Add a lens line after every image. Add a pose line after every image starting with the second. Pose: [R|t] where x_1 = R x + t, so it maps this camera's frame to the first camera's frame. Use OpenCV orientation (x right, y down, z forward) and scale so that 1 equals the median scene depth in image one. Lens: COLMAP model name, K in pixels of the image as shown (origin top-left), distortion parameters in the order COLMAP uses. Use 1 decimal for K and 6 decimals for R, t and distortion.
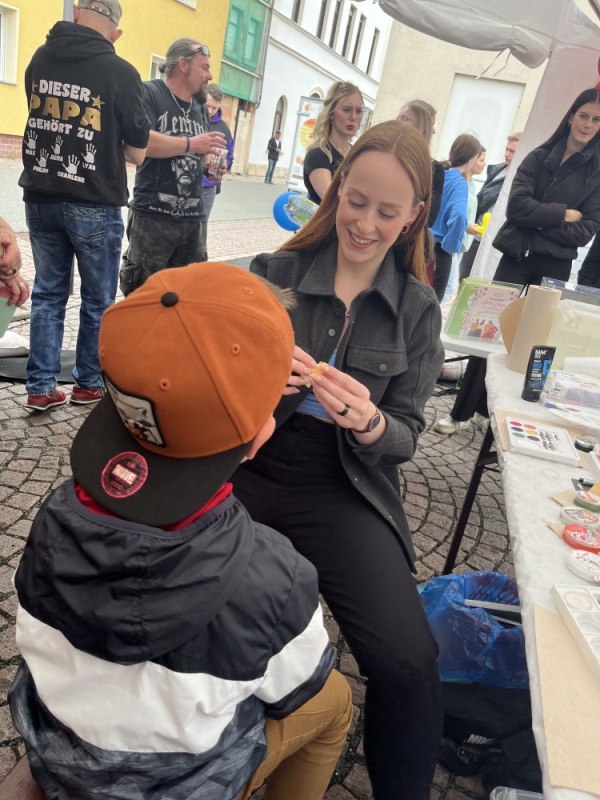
lens RADIAL K [[623.7, 0, 300.0], [0, 623.7, 400.0], [0, 0, 1]] dist [0.067350, -0.112364]
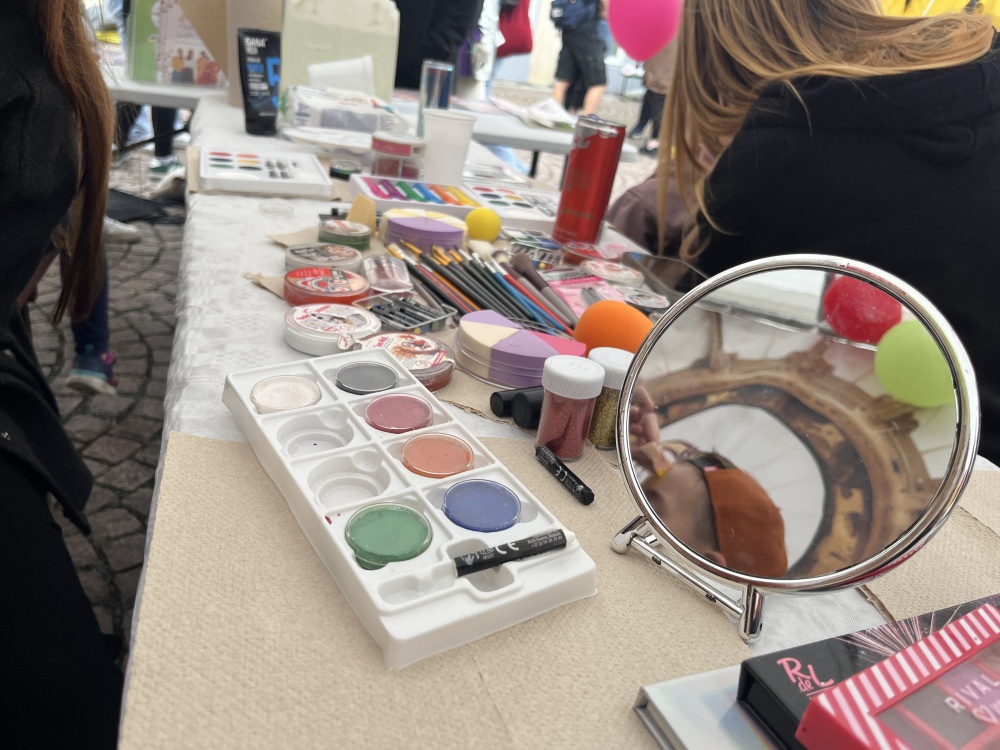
lens RADIAL K [[779.6, 0, 500.0], [0, 779.6, 375.0], [0, 0, 1]] dist [0.067350, -0.112364]
pose [[0.847118, -0.255989, 0.465683, 0.208104], [0.185117, 0.963589, 0.192946, 0.149541], [-0.498119, -0.077242, 0.863661, 0.325395]]
